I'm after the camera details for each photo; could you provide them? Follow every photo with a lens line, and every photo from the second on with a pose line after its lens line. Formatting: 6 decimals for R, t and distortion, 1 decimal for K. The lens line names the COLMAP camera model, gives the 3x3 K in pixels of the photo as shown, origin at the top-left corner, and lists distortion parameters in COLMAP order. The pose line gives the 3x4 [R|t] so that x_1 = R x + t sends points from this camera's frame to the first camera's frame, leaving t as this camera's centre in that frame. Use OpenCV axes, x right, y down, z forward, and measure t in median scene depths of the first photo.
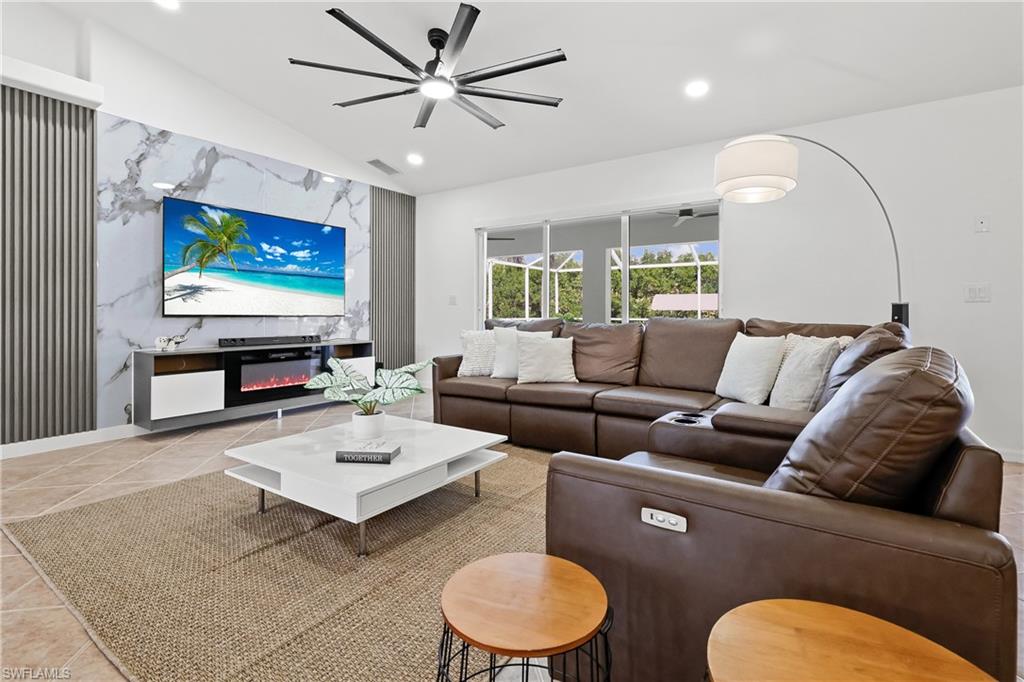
lens RADIAL K [[471.7, 0, 515.1], [0, 471.7, 312.0], [0, 0, 1]] dist [0.028009, -0.021383]
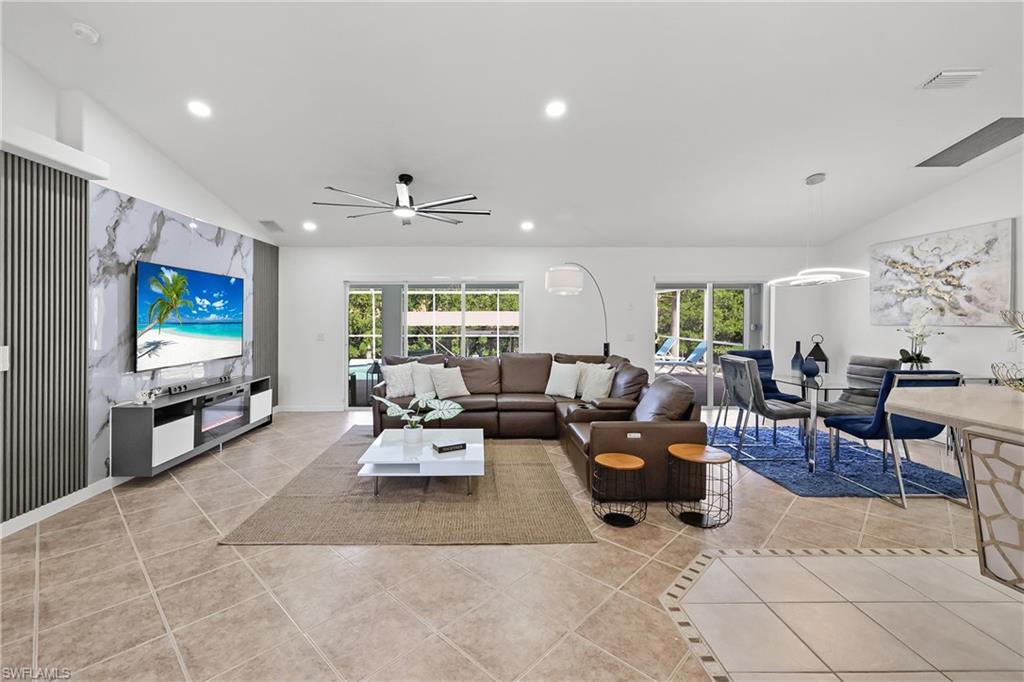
lens RADIAL K [[442.6, 0, 487.6], [0, 442.6, 320.2], [0, 0, 1]] dist [-0.000728, -0.000156]
pose [[0.817764, -0.004070, 0.575539, -0.610261], [0.000327, 0.999978, 0.006607, -0.104894], [-0.575554, -0.005215, 0.817747, -0.252023]]
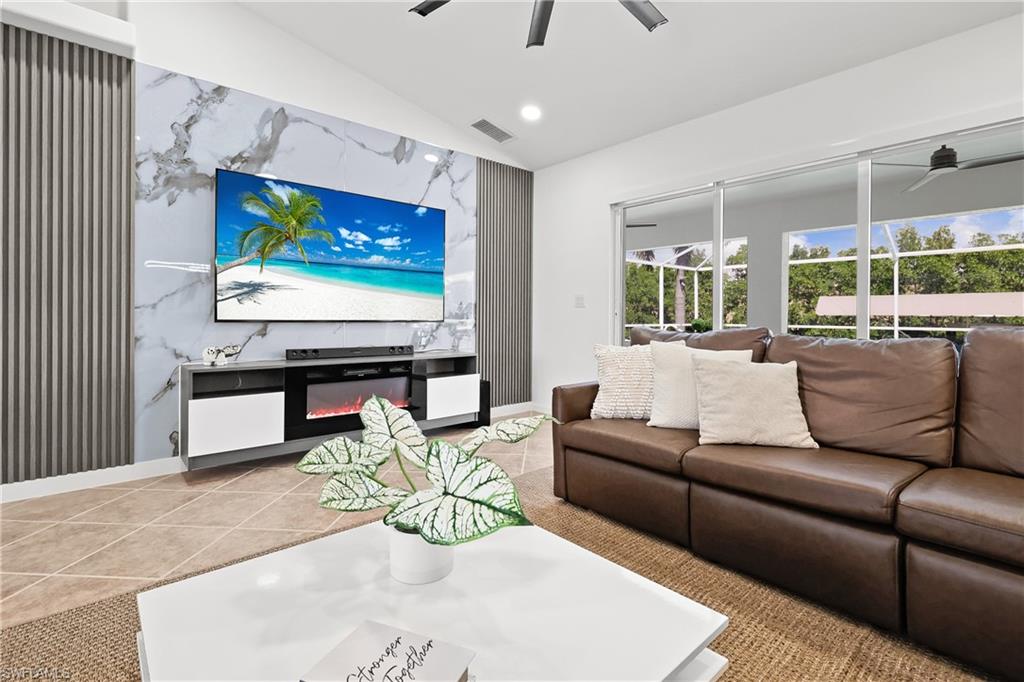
lens RADIAL K [[469.3, 0, 516.1], [0, 469.3, 313.7], [0, 0, 1]] dist [-0.000893, 0.000076]
pose [[0.967802, 0.002148, -0.251703, -0.057935], [-0.003617, 0.999979, -0.005372, -0.000338], [0.251687, 0.006109, 0.967789, 0.343747]]
